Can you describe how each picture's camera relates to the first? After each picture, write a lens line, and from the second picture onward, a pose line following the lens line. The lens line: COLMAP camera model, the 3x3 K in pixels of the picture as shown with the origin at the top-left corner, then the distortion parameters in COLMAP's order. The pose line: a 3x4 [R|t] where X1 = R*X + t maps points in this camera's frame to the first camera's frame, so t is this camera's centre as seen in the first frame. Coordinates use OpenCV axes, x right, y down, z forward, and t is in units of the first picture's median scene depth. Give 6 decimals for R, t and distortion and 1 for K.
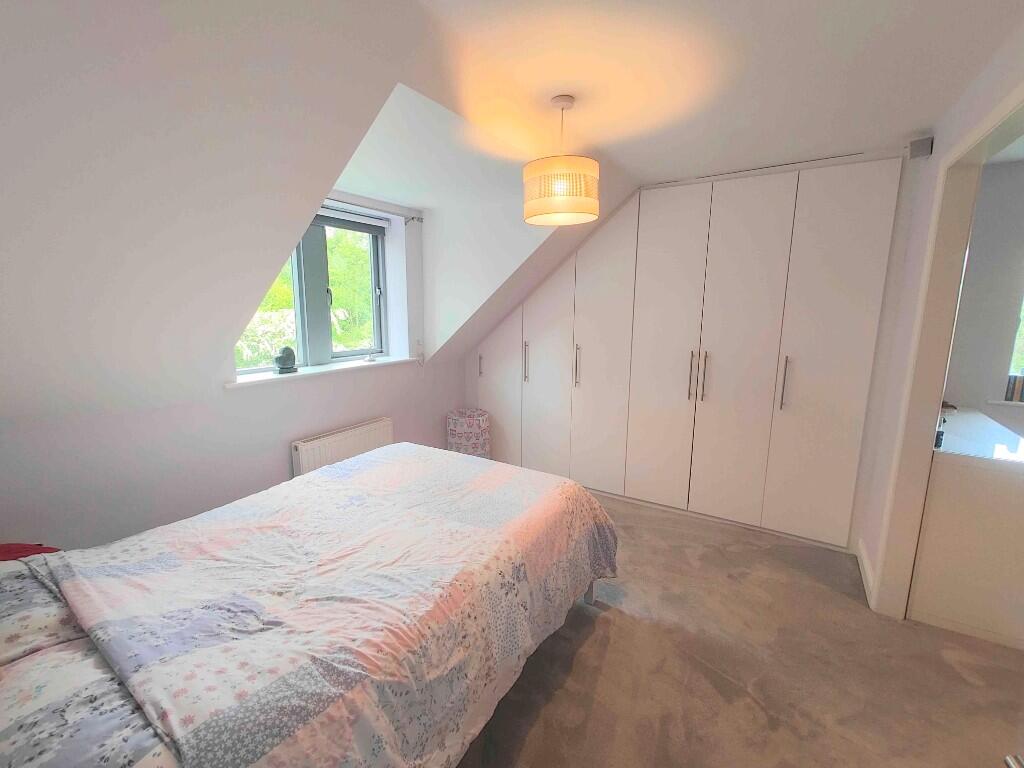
lens RADIAL K [[450.4, 0, 507.7], [0, 450.4, 381.4], [0, 0, 1]] dist [-0.001428, -0.000164]
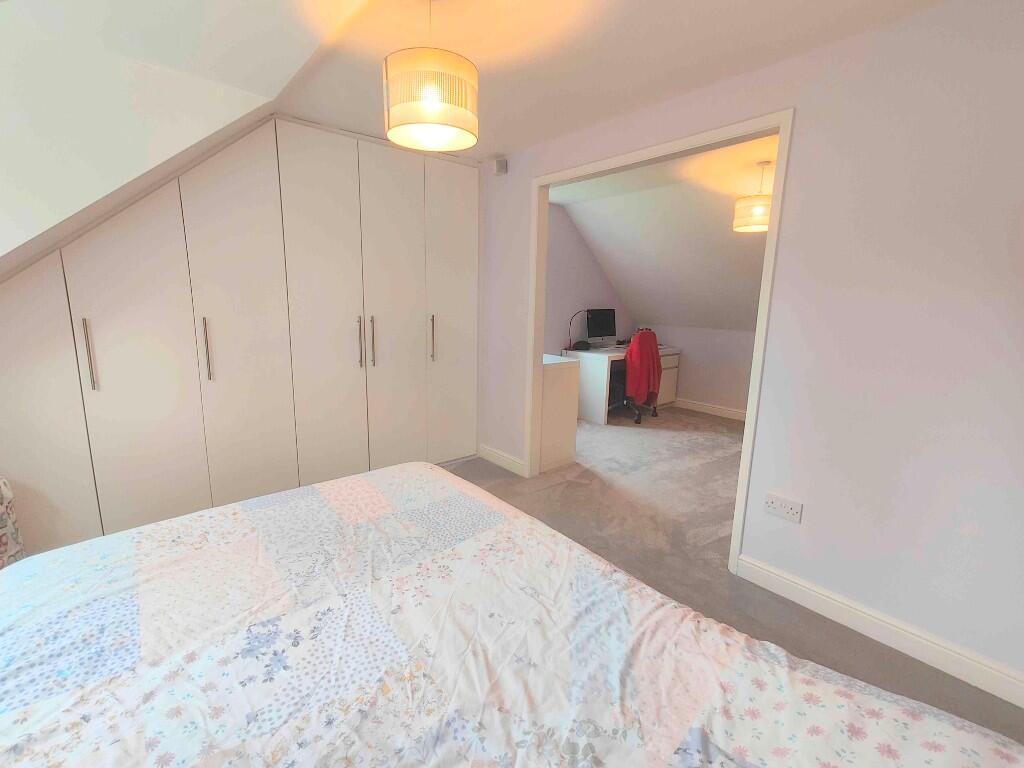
lens RADIAL K [[450.4, 0, 507.5], [0, 450.4, 384.5], [0, 0, 1]] dist [-0.001428, -0.000164]
pose [[0.300523, -0.172844, 0.937982, -0.644171], [0.144308, 0.980361, 0.134418, -0.013021], [-0.942794, 0.094963, 0.319564, 0.620227]]
